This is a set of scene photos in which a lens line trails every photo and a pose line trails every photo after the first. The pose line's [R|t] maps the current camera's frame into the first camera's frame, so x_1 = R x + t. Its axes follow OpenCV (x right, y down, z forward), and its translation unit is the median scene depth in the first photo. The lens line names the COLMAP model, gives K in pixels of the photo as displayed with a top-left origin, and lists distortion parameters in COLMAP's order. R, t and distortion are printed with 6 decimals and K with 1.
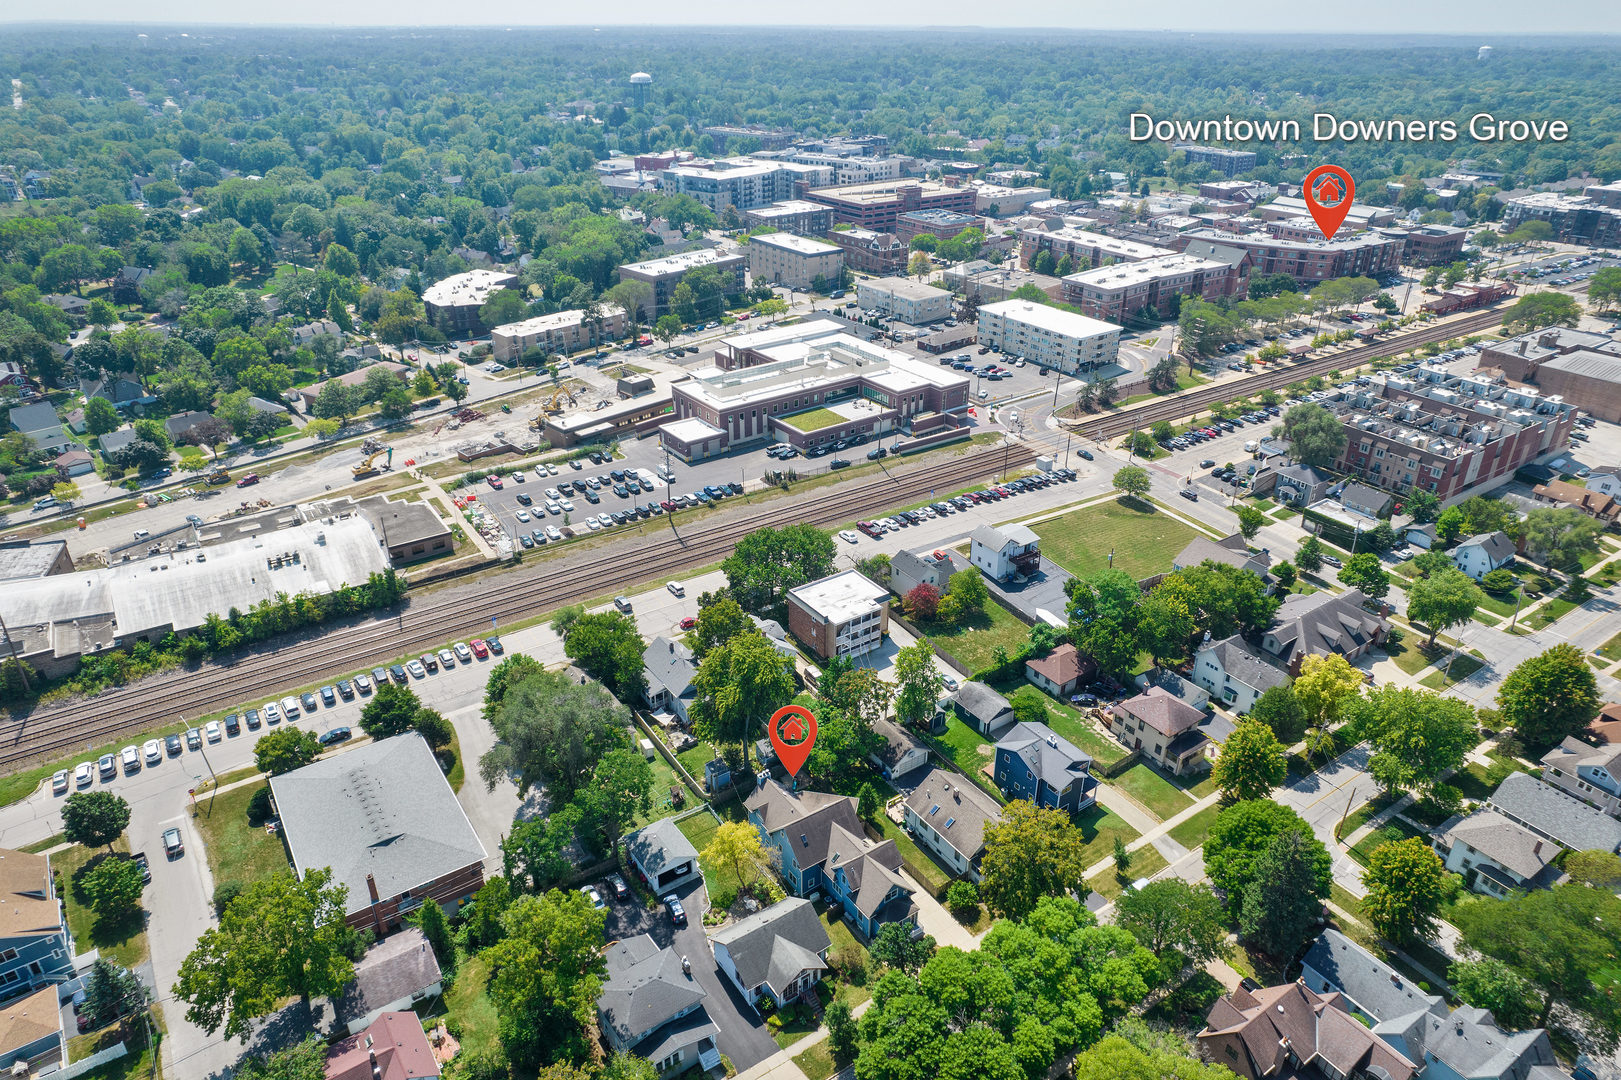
lens RADIAL K [[1031.8, 0, 819.6], [0, 1031.8, 541.2], [0, 0, 1]] dist [-0.070933, 0.063550]
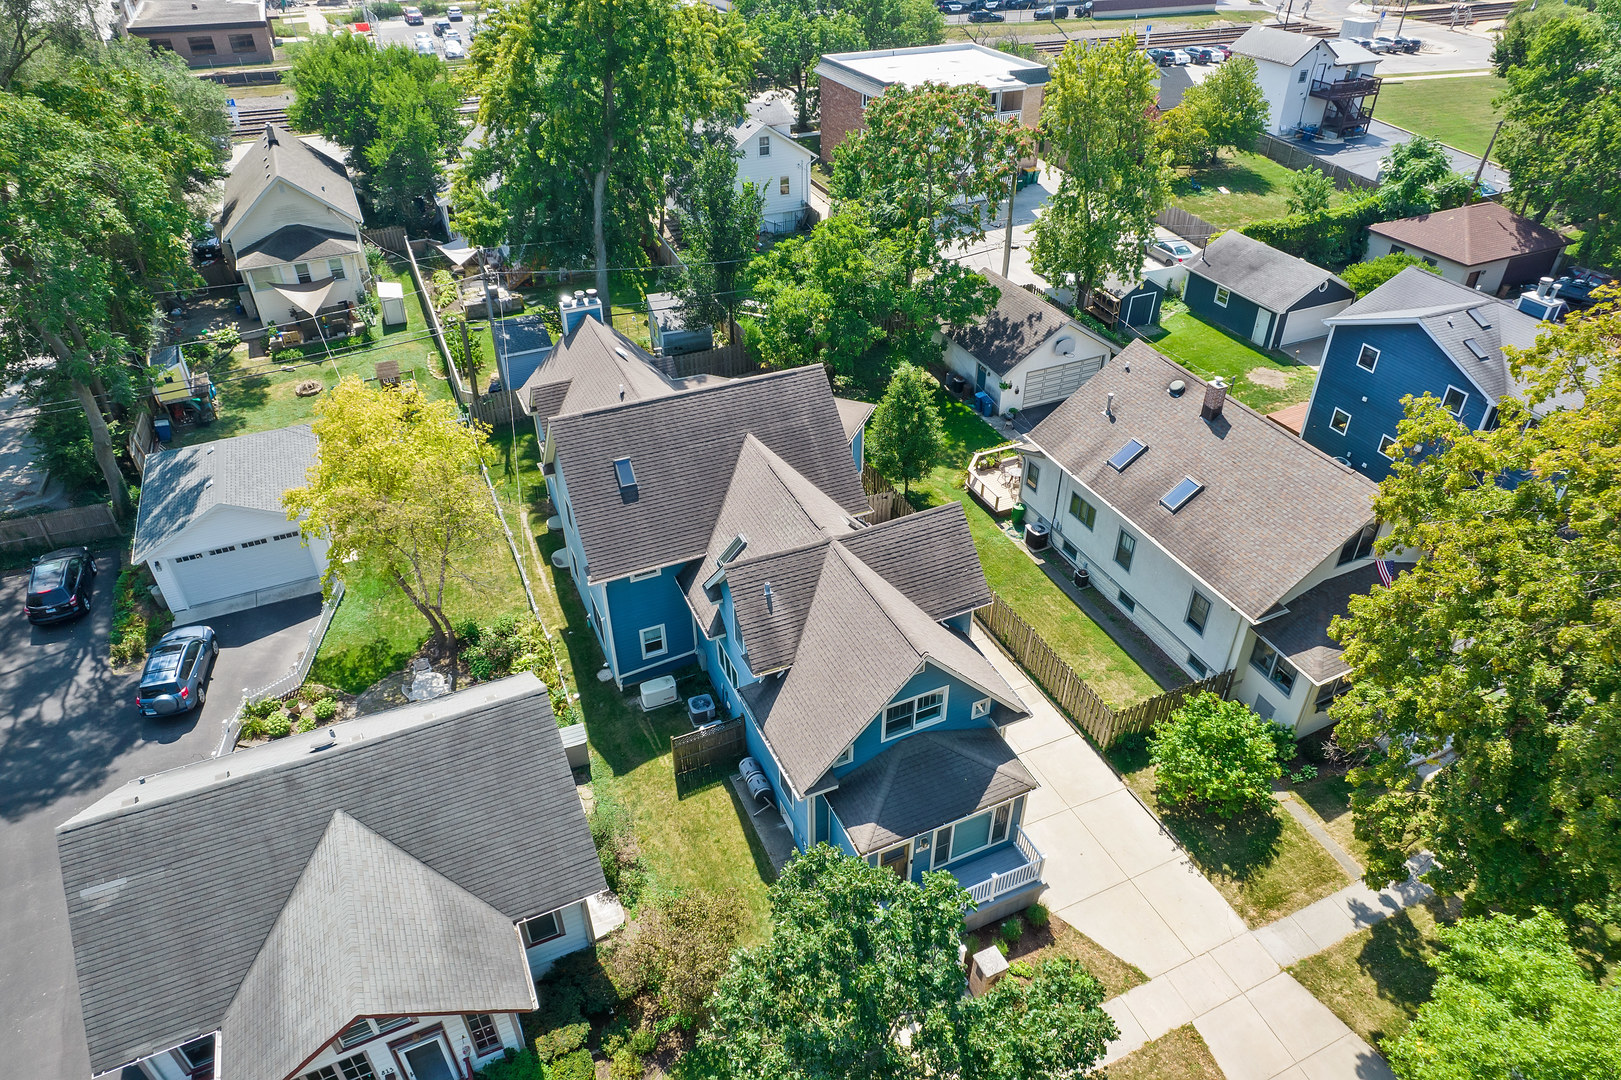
lens RADIAL K [[1031.8, 0, 819.6], [0, 1031.8, 541.2], [0, 0, 1]] dist [-0.070933, 0.063550]
pose [[0.984774, 0.098523, -0.143226, 0.072425], [-0.077013, 0.985885, 0.148659, 0.255875], [0.155851, -0.135365, 0.978461, 0.720645]]
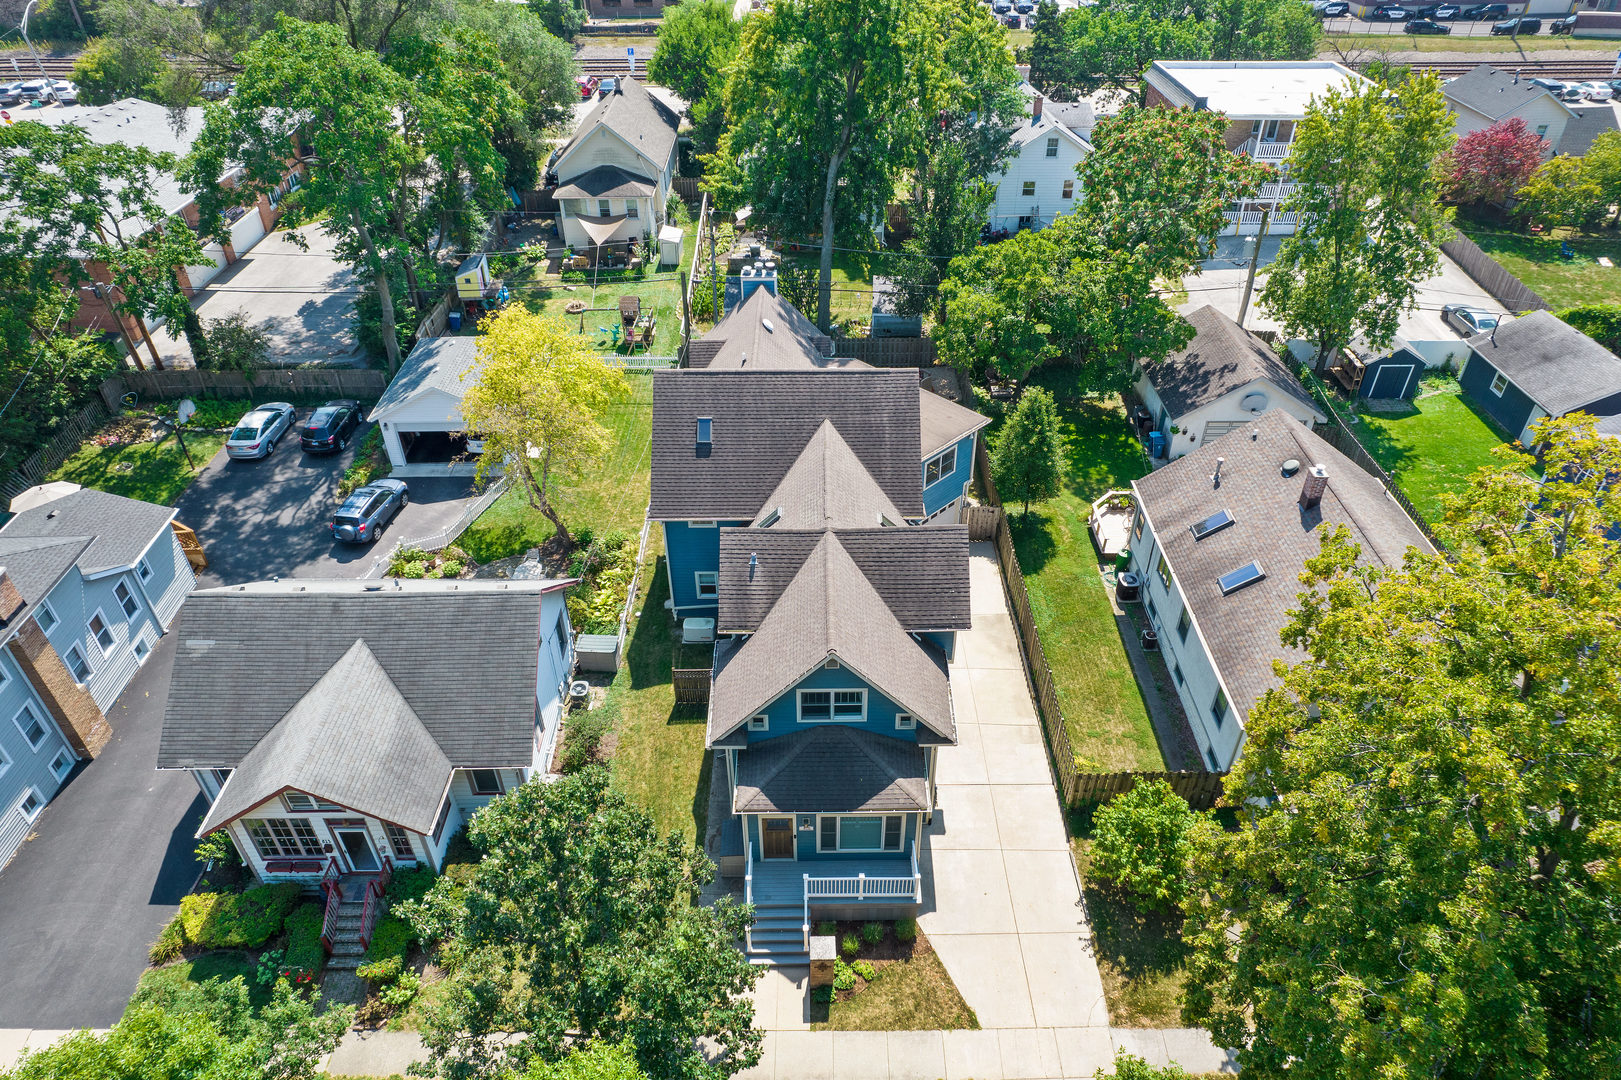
lens RADIAL K [[1031.8, 0, 819.6], [0, 1031.8, 541.2], [0, 0, 1]] dist [-0.070933, 0.063550]
pose [[0.828186, 0.332492, -0.451172, 0.152775], [-0.252935, 0.940108, 0.228518, 0.236248], [0.500131, -0.075138, 0.862684, 0.733309]]
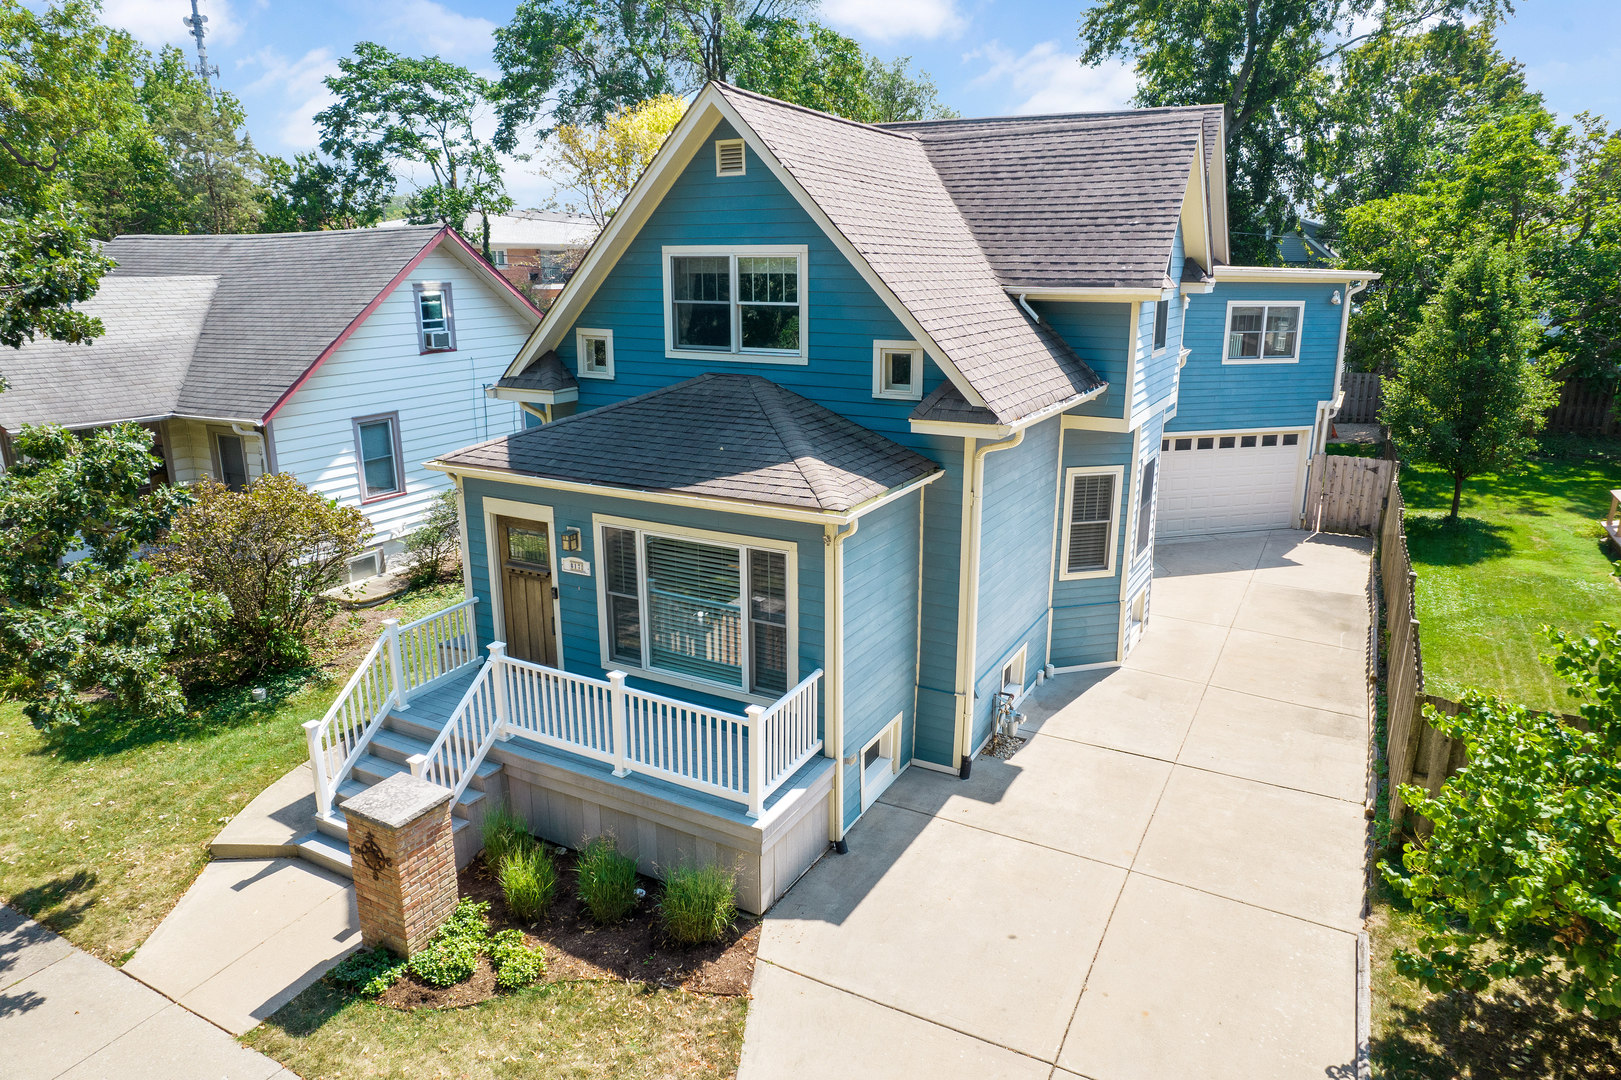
lens RADIAL K [[1031.8, 0, 819.6], [0, 1031.8, 541.2], [0, 0, 1]] dist [-0.070933, 0.063550]
pose [[0.451042, 0.231621, -0.861924, 0.154333], [-0.406580, 0.913034, 0.032594, 0.334733], [0.794515, 0.335740, 0.505989, 0.893402]]
